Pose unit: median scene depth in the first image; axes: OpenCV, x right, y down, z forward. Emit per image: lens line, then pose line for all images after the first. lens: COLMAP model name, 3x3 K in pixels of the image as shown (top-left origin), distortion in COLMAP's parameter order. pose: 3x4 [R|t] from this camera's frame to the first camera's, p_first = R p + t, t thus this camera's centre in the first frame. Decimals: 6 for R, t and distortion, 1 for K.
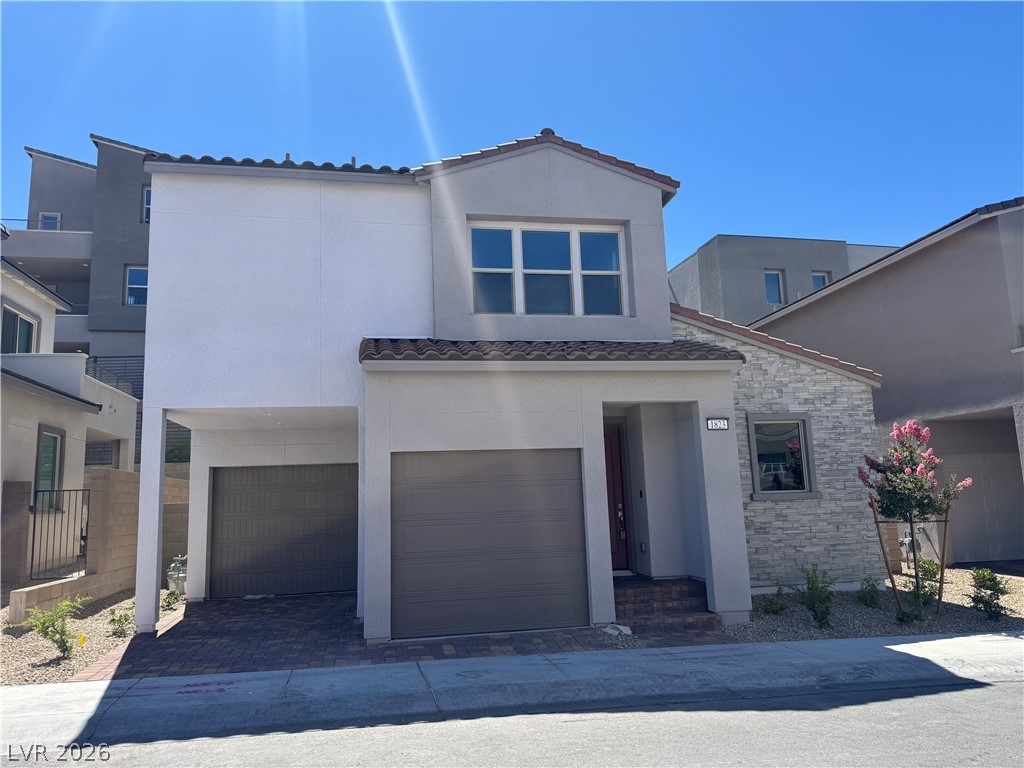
lens RADIAL K [[753.3, 0, 511.9], [0, 753.3, 381.1], [0, 0, 1]] dist [0.033631, -0.013551]
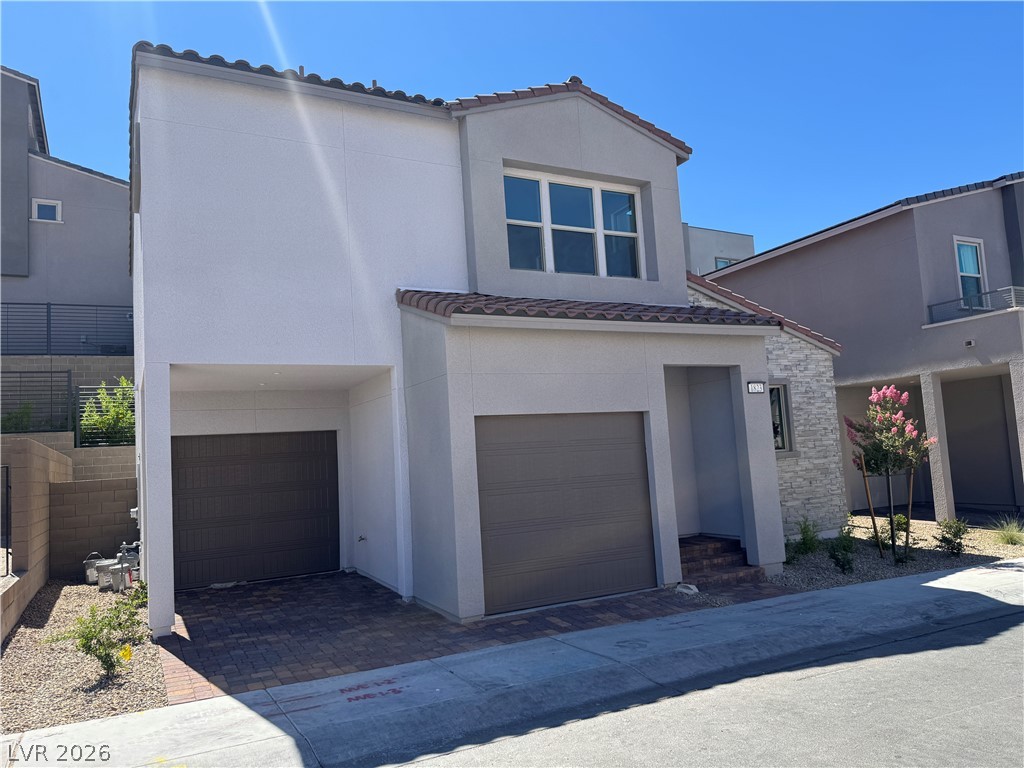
lens RADIAL K [[753.3, 0, 512.5], [0, 753.3, 391.3], [0, 0, 1]] dist [0.033631, -0.013551]
pose [[0.949960, 0.005496, 0.312325, -0.326942], [-0.023138, 0.998337, 0.052809, 0.012709], [-0.311515, -0.057393, 0.948506, 0.101440]]
